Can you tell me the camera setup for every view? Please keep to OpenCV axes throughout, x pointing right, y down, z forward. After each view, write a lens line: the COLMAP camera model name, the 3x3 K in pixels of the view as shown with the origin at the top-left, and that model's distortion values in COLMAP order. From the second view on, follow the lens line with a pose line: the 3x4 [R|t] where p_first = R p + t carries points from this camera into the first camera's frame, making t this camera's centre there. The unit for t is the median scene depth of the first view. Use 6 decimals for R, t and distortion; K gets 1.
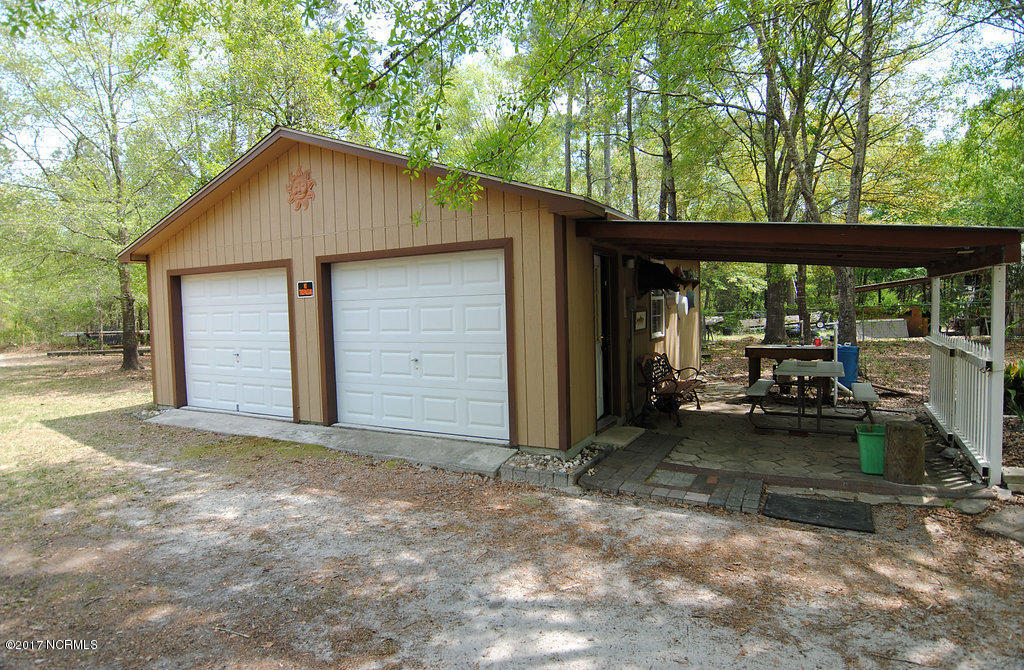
lens RADIAL K [[538.4, 0, 496.6], [0, 538.4, 326.6], [0, 0, 1]] dist [0.001147, -0.000610]
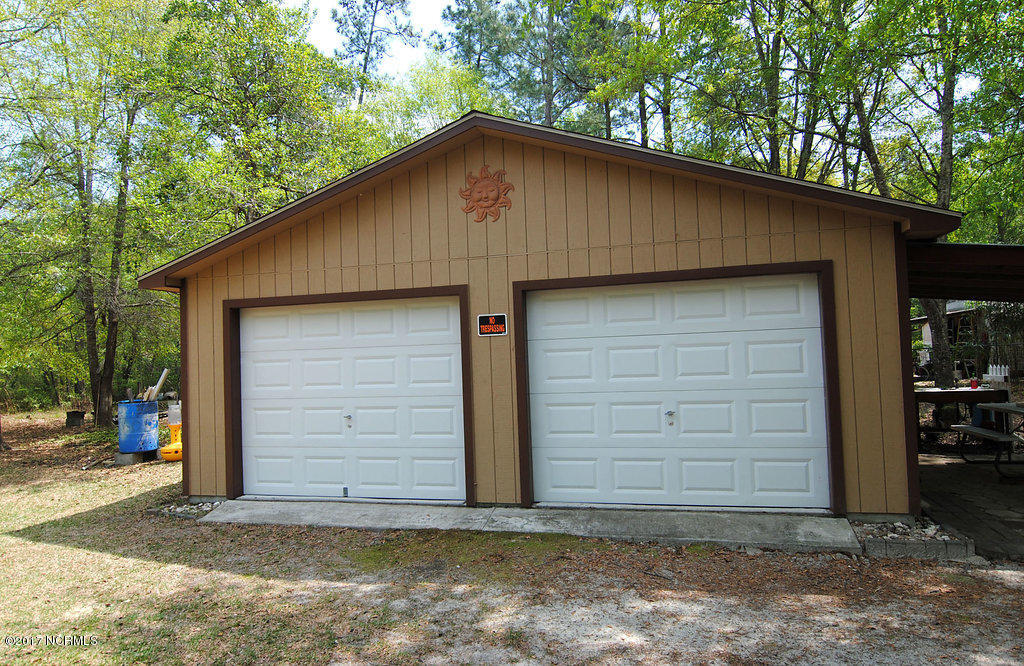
lens RADIAL K [[533.6, 0, 527.1], [0, 533.6, 332.8], [0, 0, 1]] dist [-0.001344, -0.013477]
pose [[0.962363, 0.002880, 0.271751, -0.501690], [0.020194, 0.996422, -0.082074, 0.004380], [-0.271015, 0.084473, 0.958861, 0.266445]]
